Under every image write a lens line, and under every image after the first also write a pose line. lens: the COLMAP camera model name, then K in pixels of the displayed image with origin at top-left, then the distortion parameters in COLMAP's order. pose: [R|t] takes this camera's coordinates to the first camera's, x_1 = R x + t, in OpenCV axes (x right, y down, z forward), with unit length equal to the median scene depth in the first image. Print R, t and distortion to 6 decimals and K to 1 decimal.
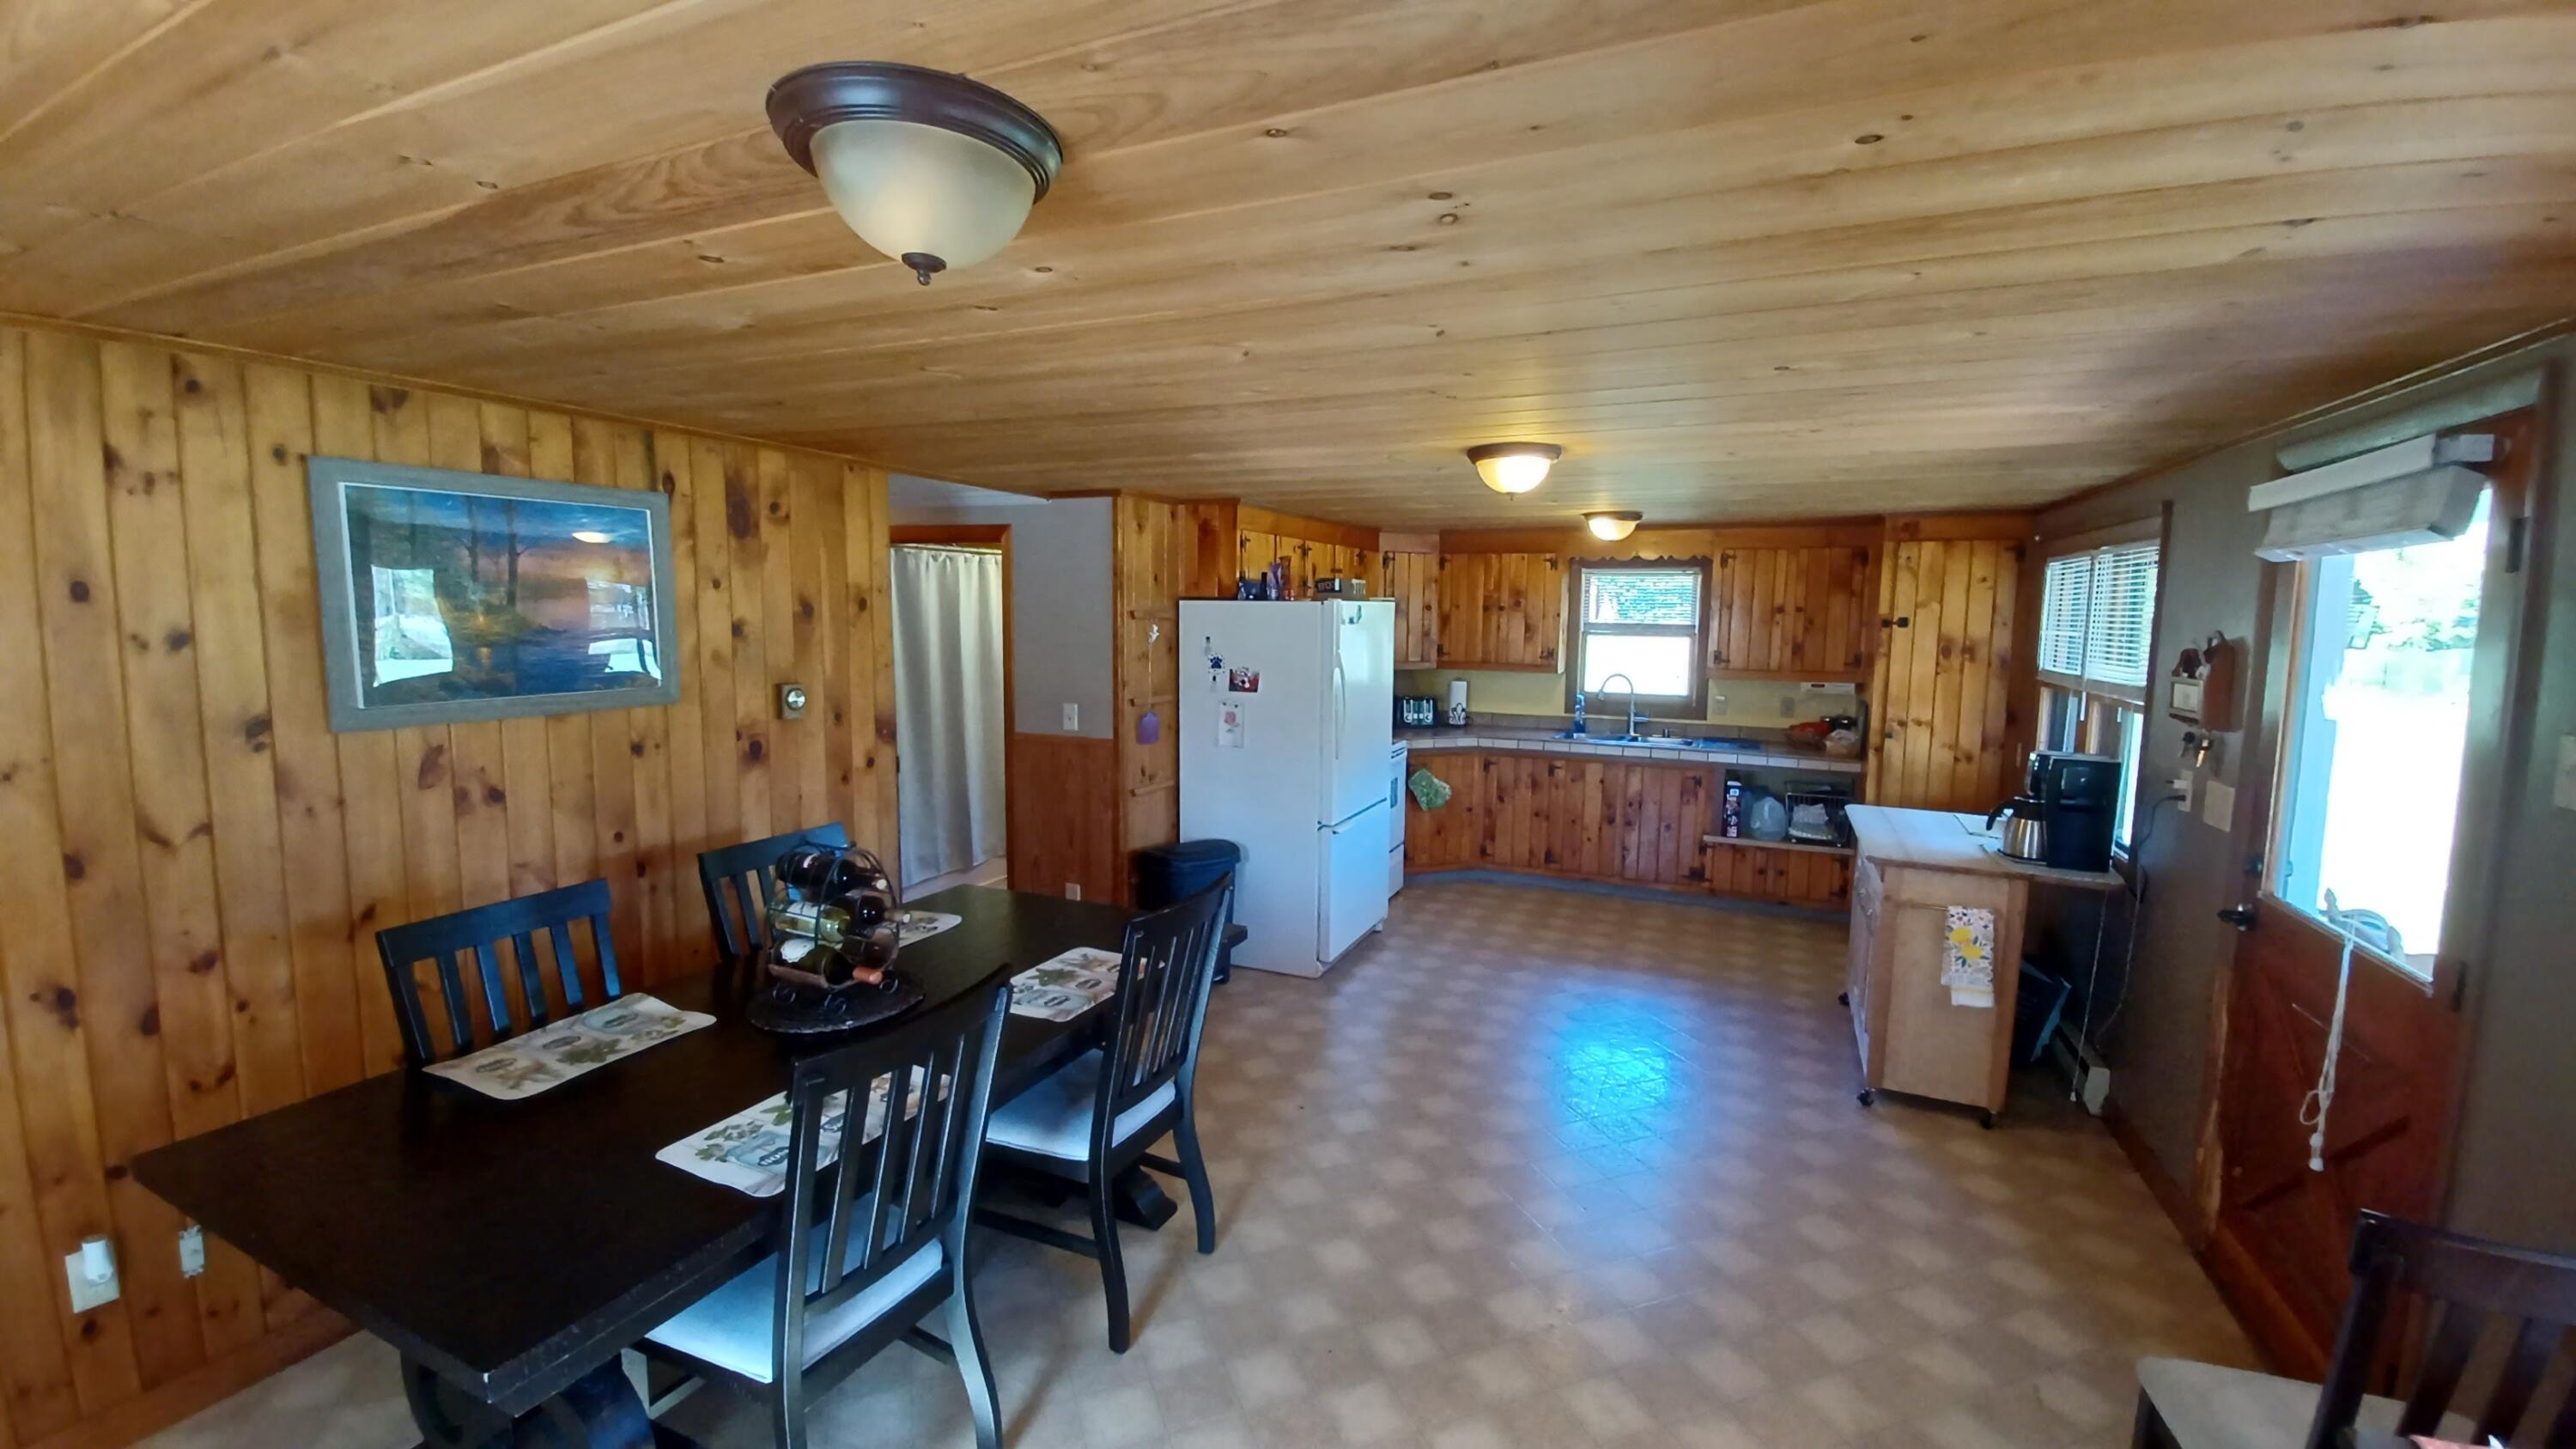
lens RADIAL K [[1016.9, 0, 1288.0], [0, 1016.9, 724.5], [0, 0, 1]] dist [-0.009040, 0.000028]
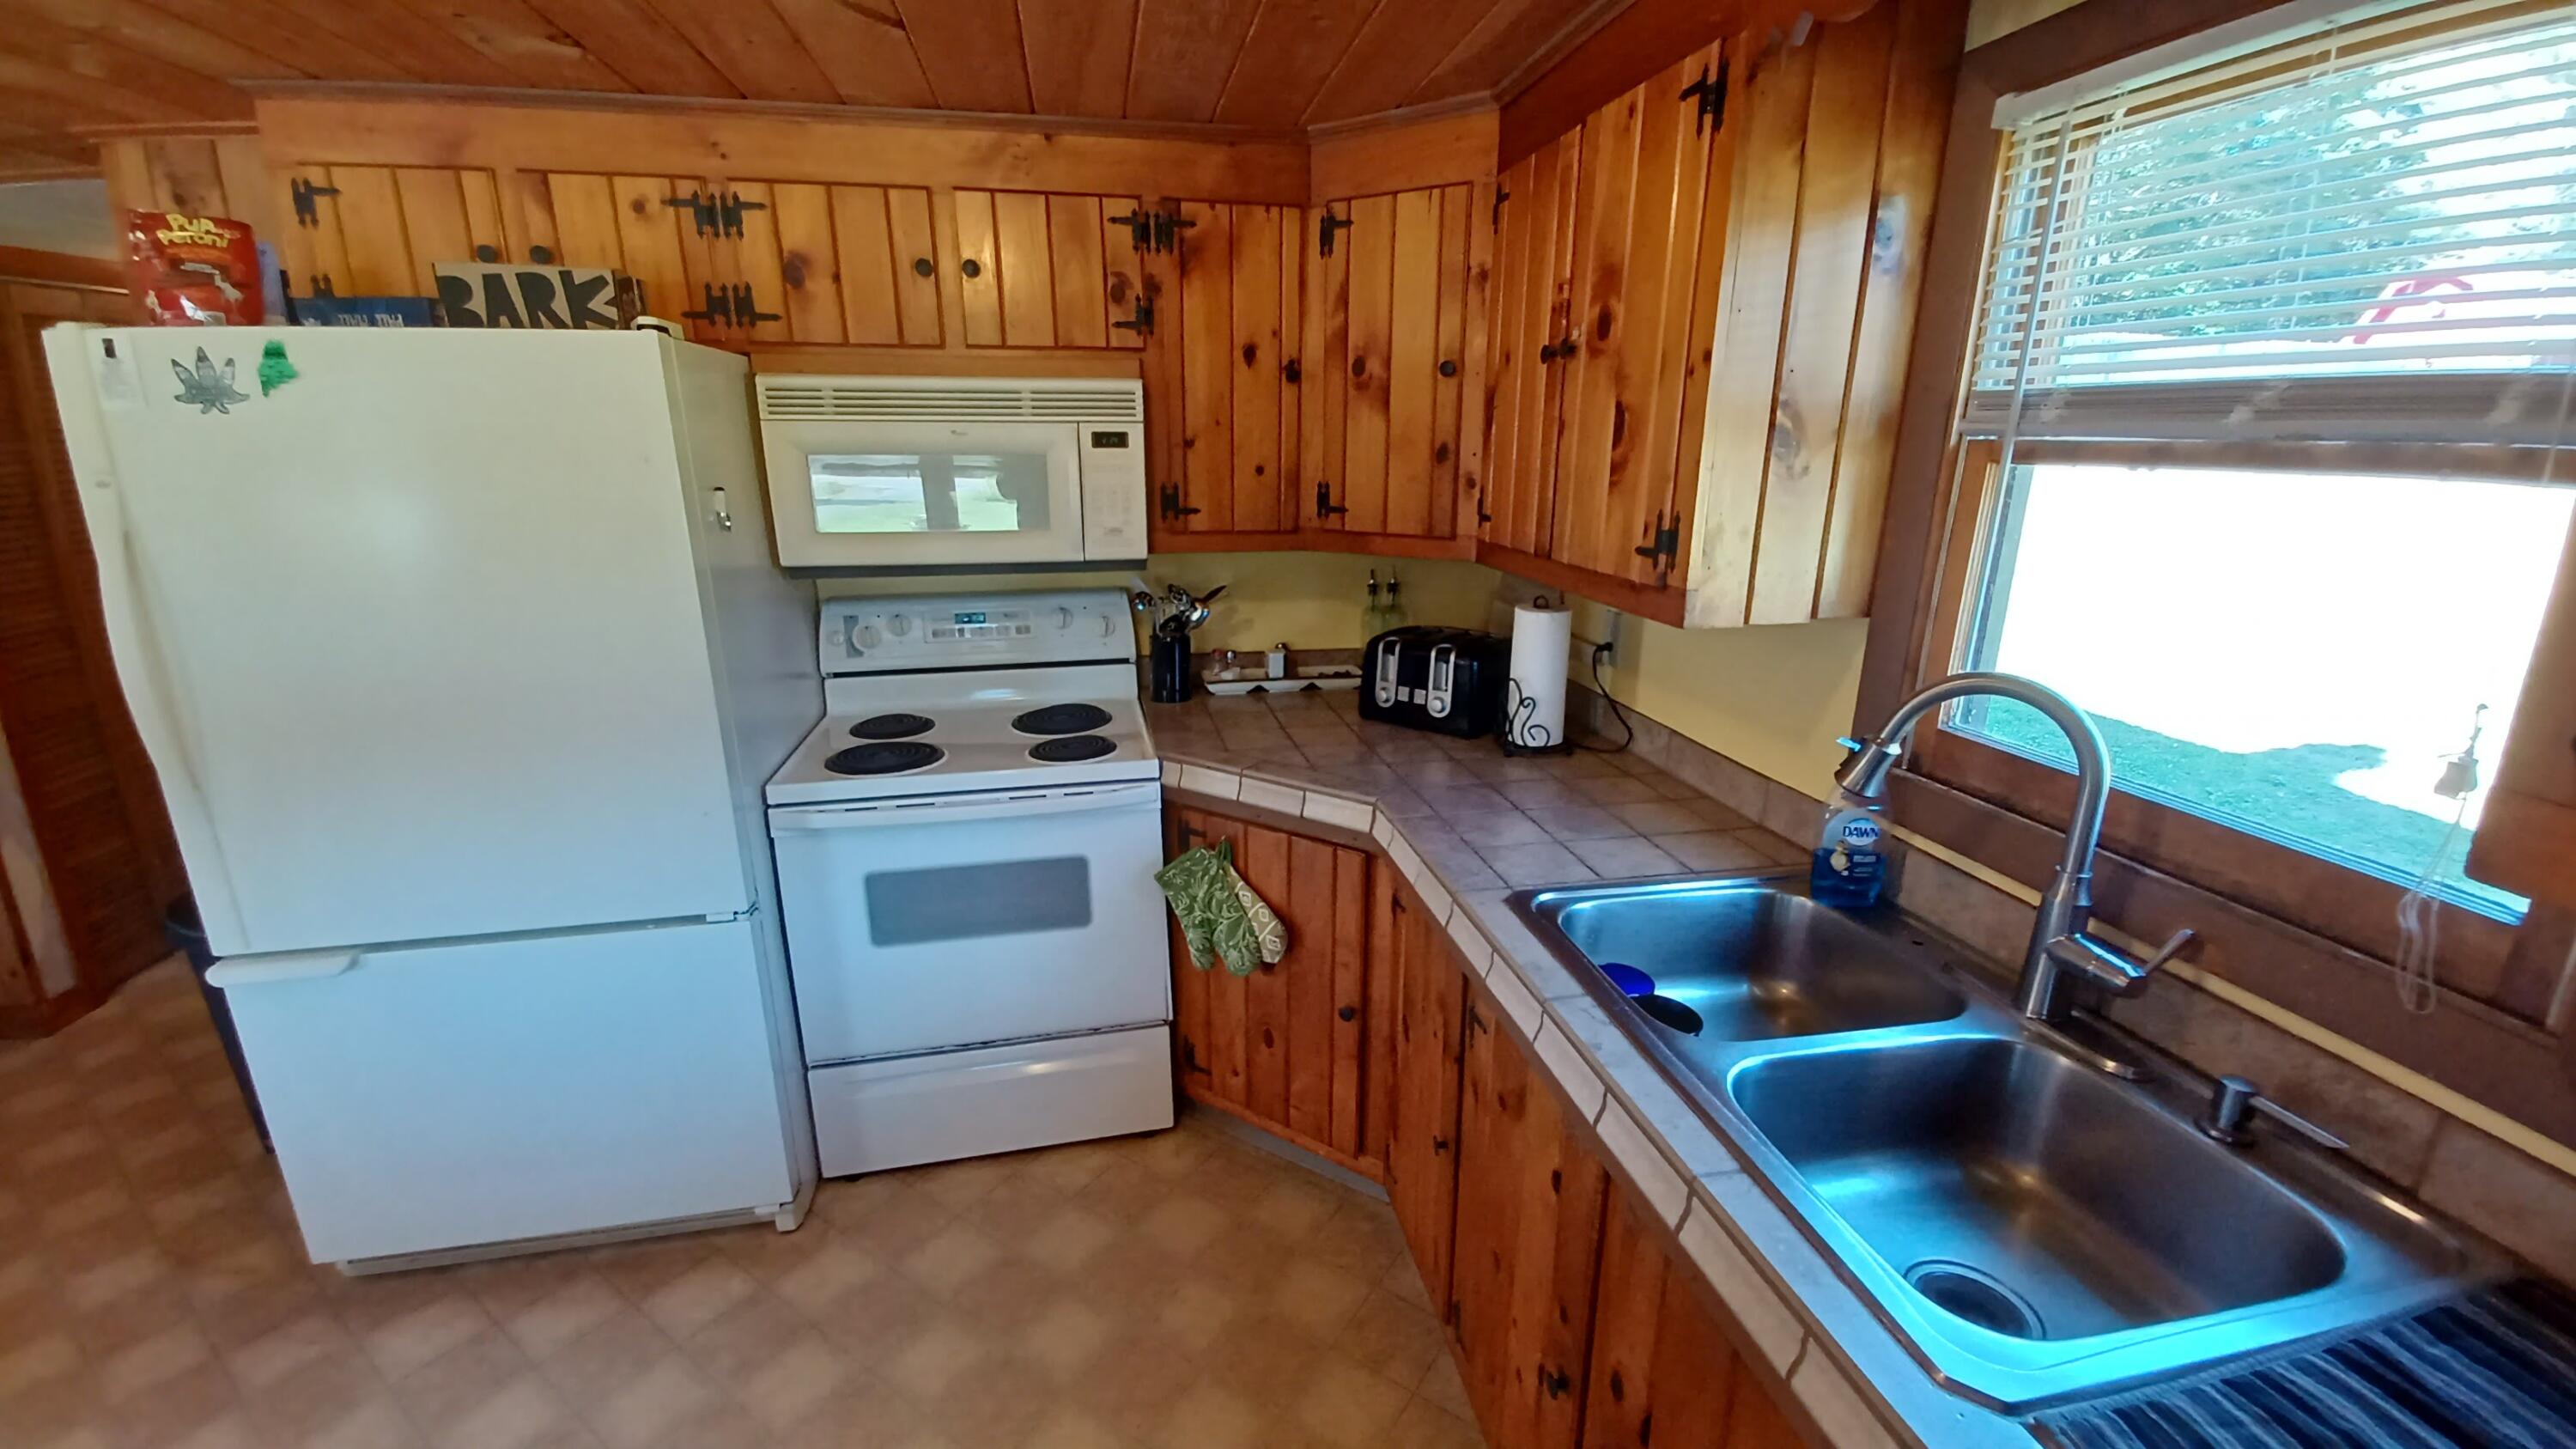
lens RADIAL K [[1024.1, 0, 1288.2], [0, 1024.1, 717.2], [0, 0, 1]] dist [0.009666, -0.011140]
pose [[0.581990, 0.204483, -0.787067, 0.509291], [-0.085967, 0.977916, 0.190498, -0.085567], [0.808639, -0.043206, 0.586716, 1.015617]]
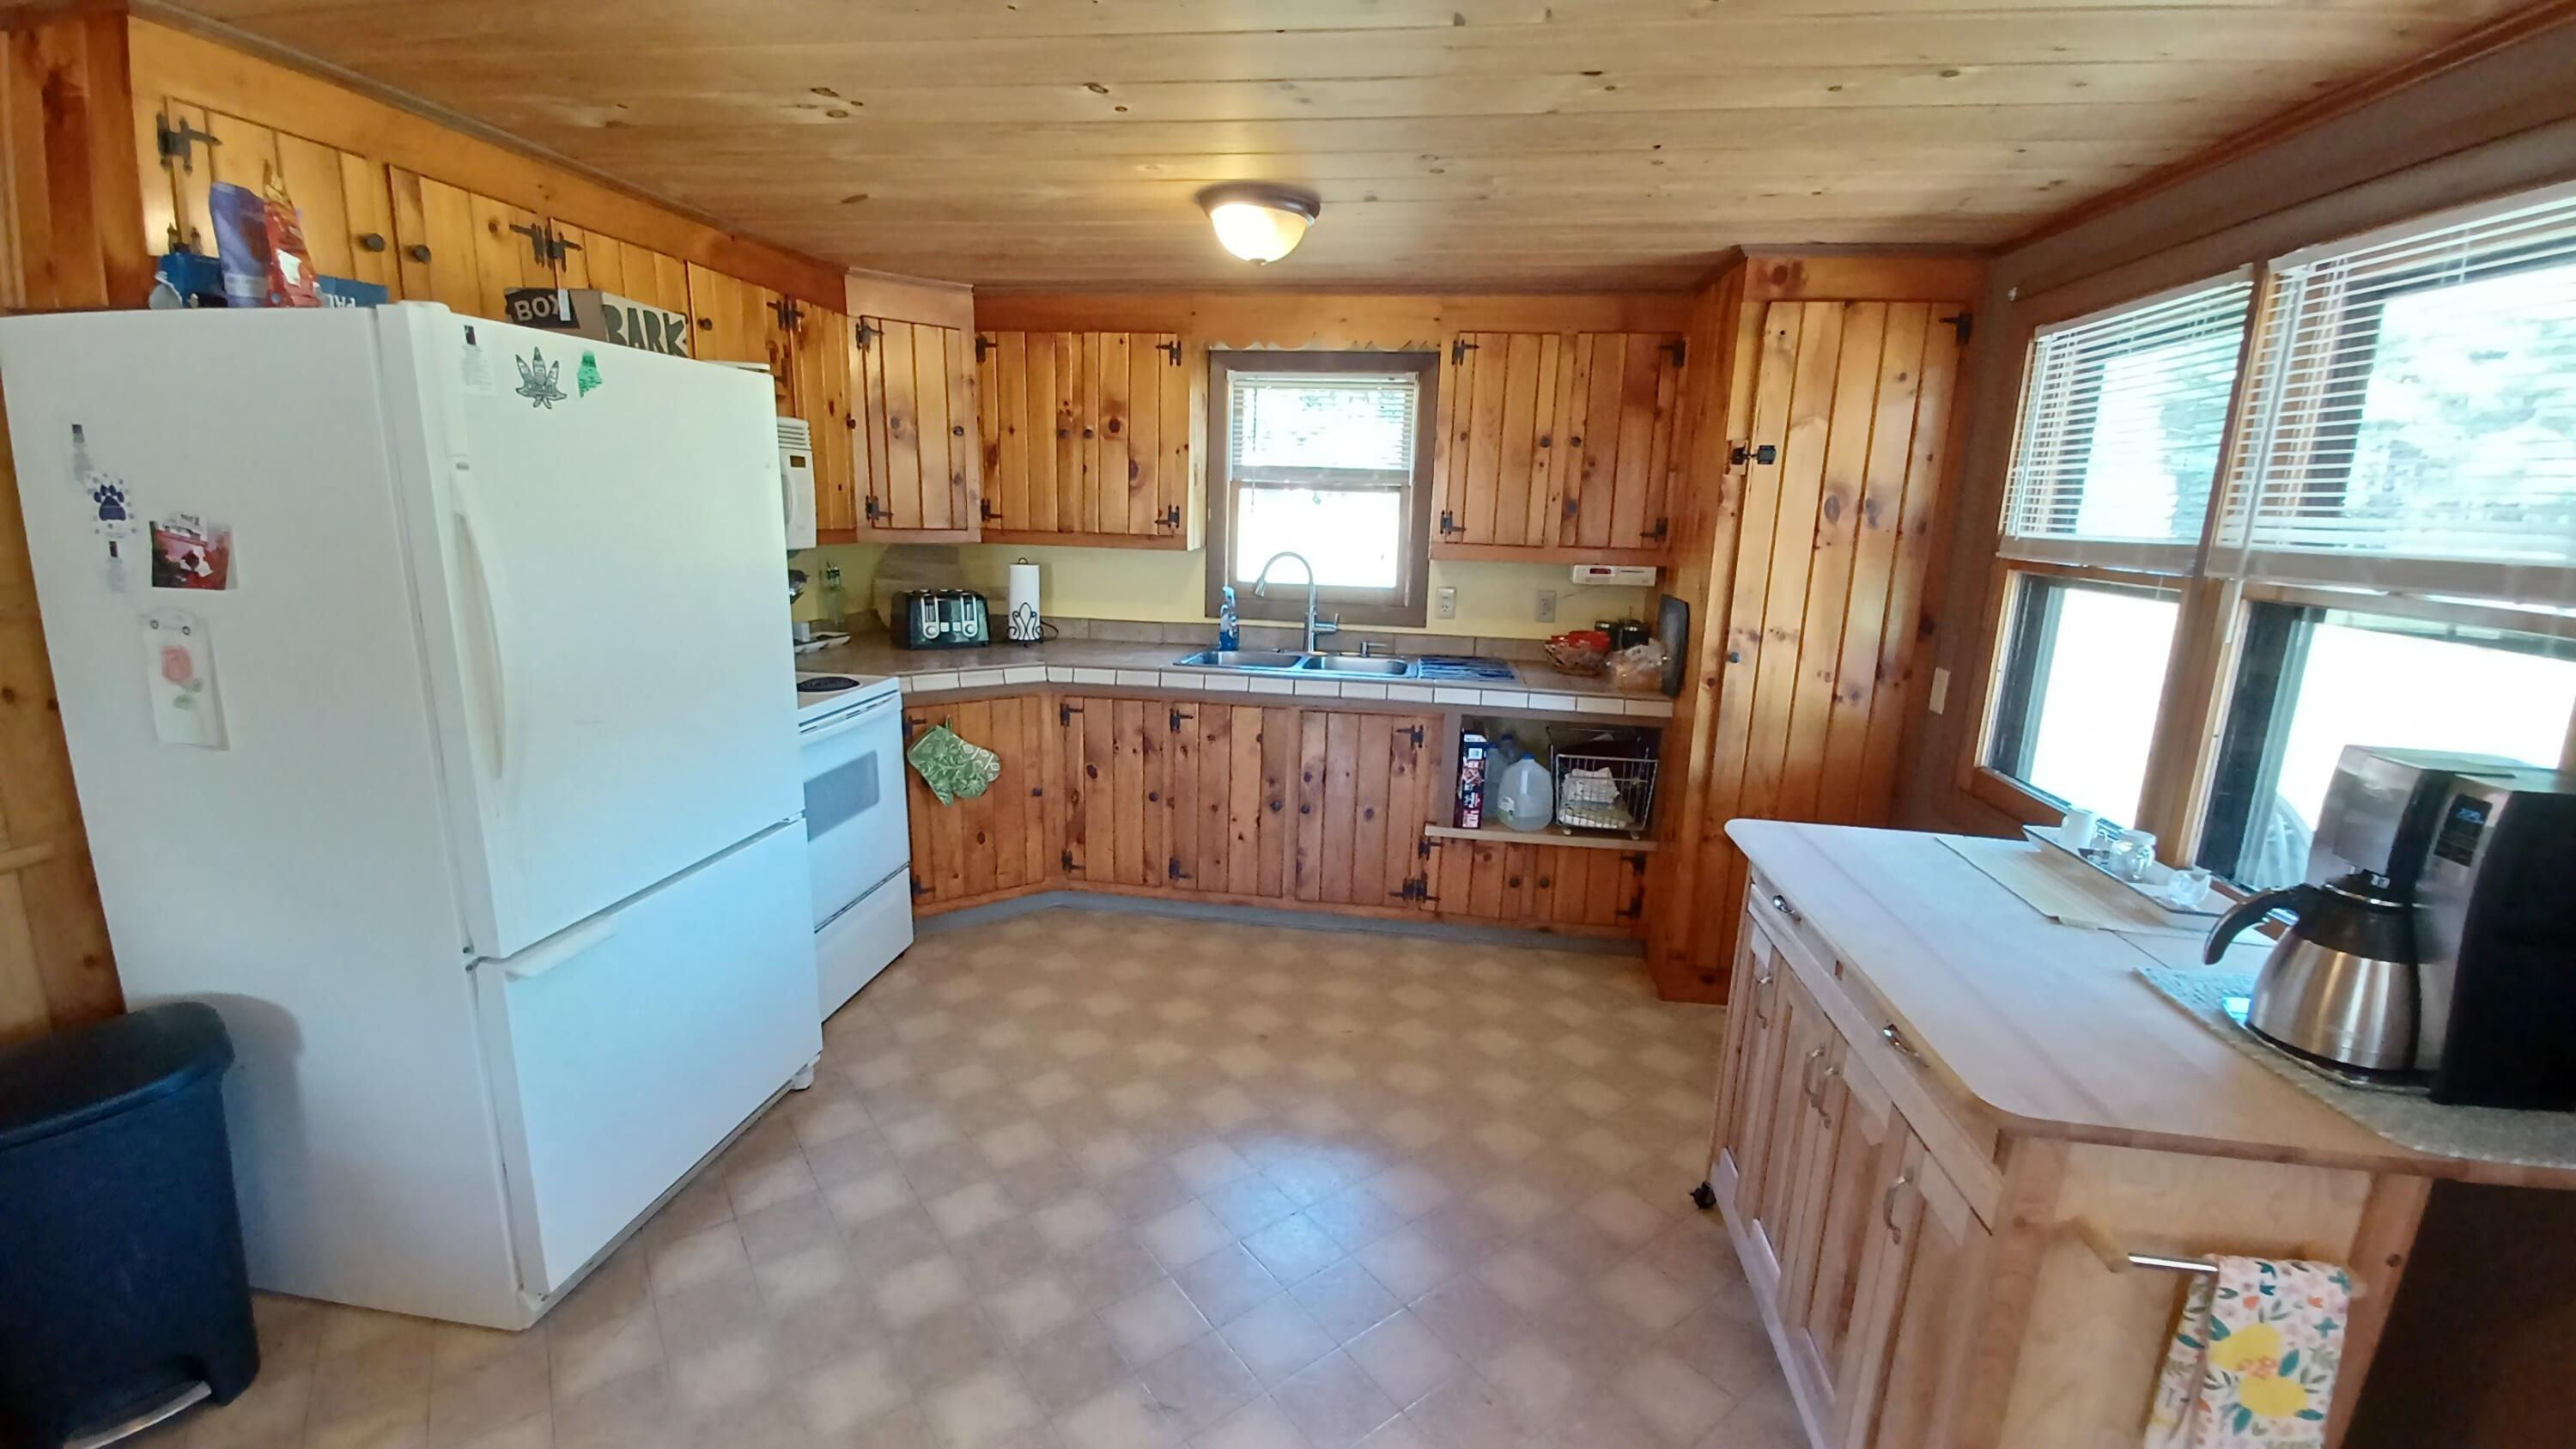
lens RADIAL K [[1024.1, 0, 1288.2], [0, 1024.1, 717.2], [0, 0, 1]] dist [0.009666, -0.011140]
pose [[0.958635, -0.040643, 0.281722, 0.194772], [0.012497, 0.994809, 0.100992, -0.018080], [-0.284365, -0.093294, 0.954166, 0.533944]]
